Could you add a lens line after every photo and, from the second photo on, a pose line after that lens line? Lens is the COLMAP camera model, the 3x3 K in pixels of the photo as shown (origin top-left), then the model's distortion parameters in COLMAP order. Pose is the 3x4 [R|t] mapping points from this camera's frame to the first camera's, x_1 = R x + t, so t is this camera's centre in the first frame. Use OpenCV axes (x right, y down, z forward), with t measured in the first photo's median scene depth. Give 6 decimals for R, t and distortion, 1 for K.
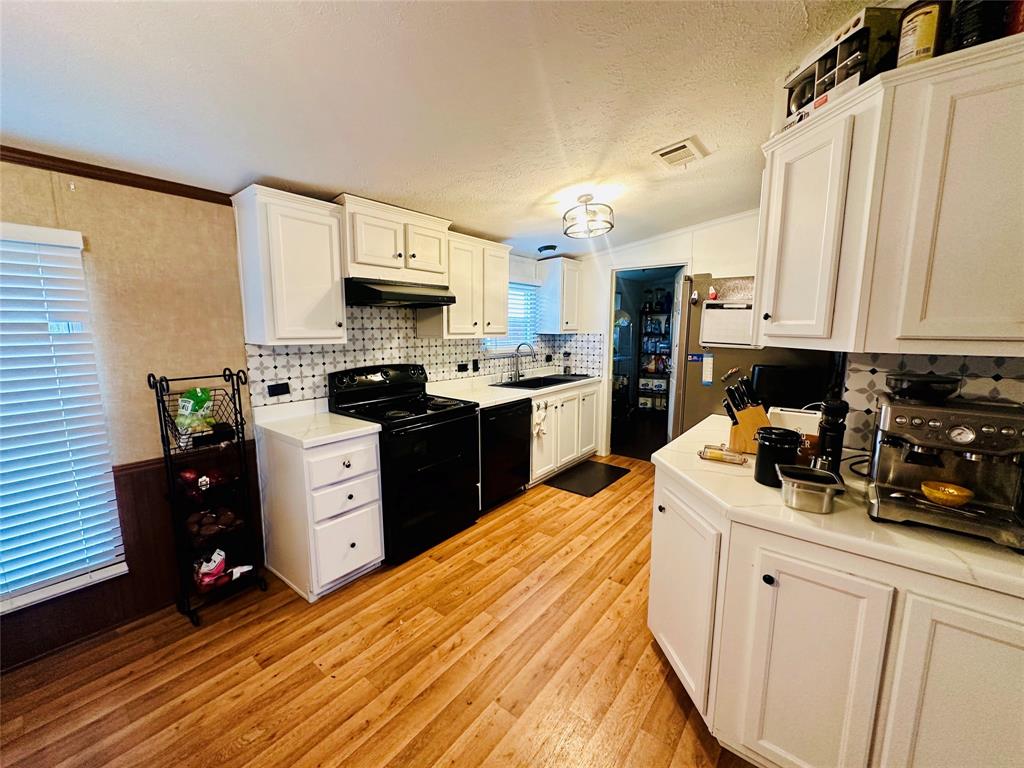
lens RADIAL K [[410.3, 0, 511.0], [0, 410.3, 383.0], [0, 0, 1]] dist [-0.001704, 0.000122]
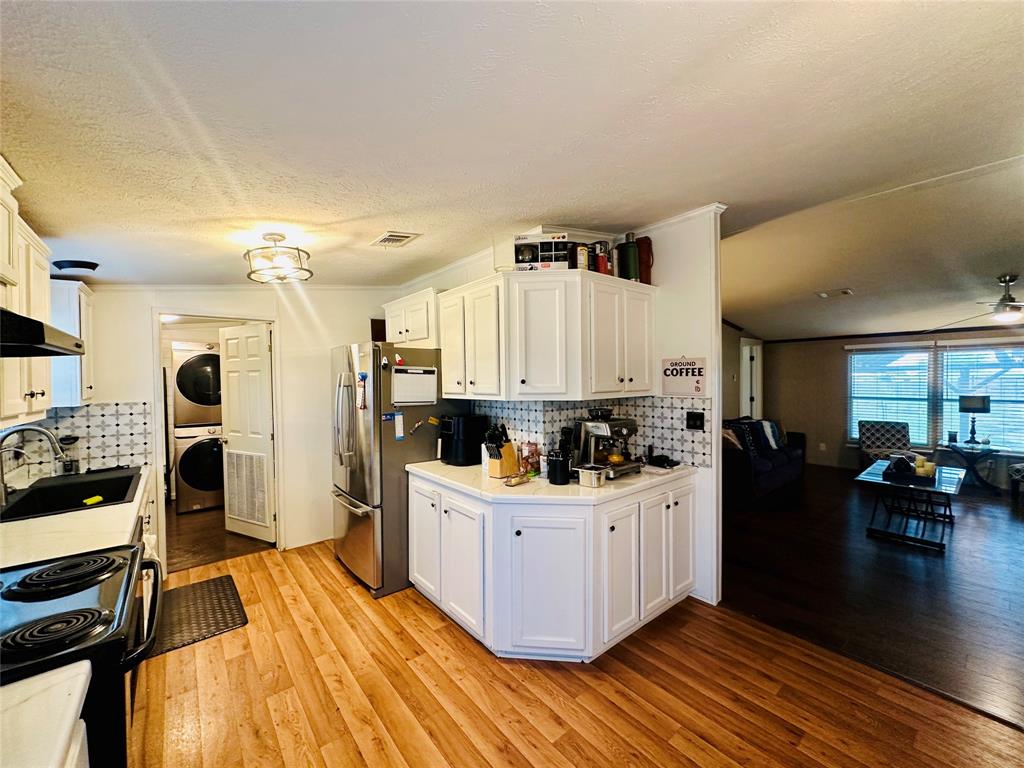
lens RADIAL K [[410.3, 0, 510.8], [0, 410.3, 381.6], [0, 0, 1]] dist [-0.001704, 0.000122]
pose [[0.204265, -0.004937, 0.978903, -0.669184], [0.147338, 0.988751, -0.025758, -0.094656], [-0.967764, 0.149491, 0.202694, 0.537512]]
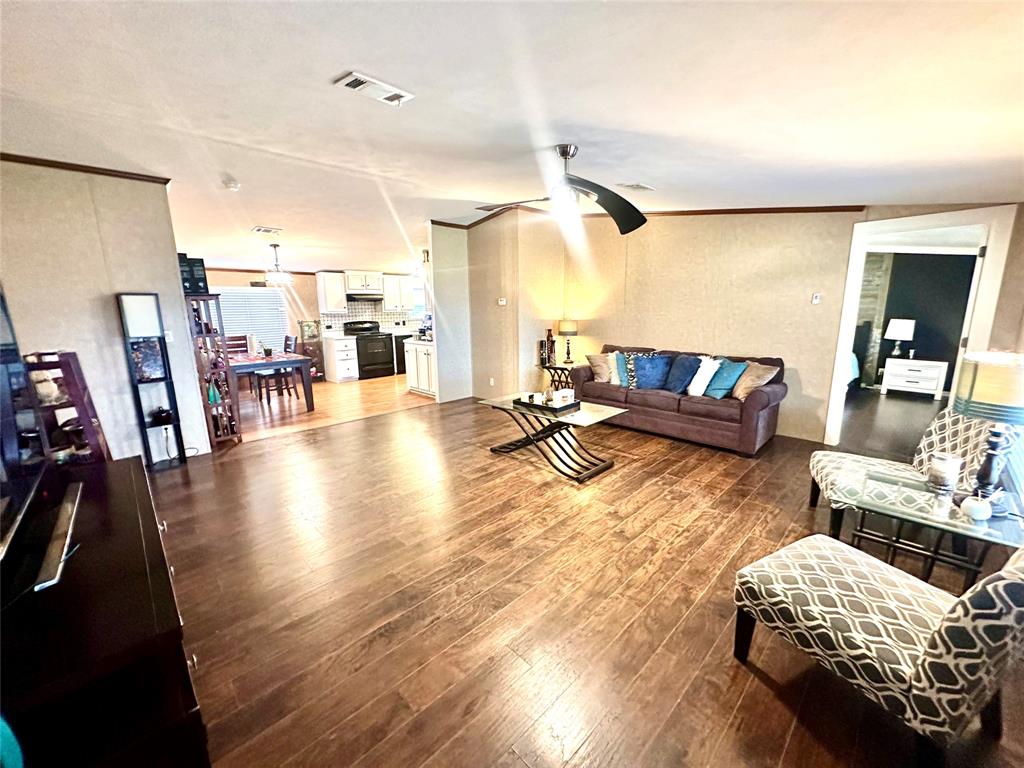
lens RADIAL K [[410.3, 0, 513.0], [0, 410.3, 388.3], [0, 0, 1]] dist [-0.001704, 0.000122]
pose [[0.994163, 0.015351, -0.106787, 0.580096], [-0.008658, 0.997985, 0.062859, 0.131196], [0.107537, -0.061568, 0.992293, -0.982796]]
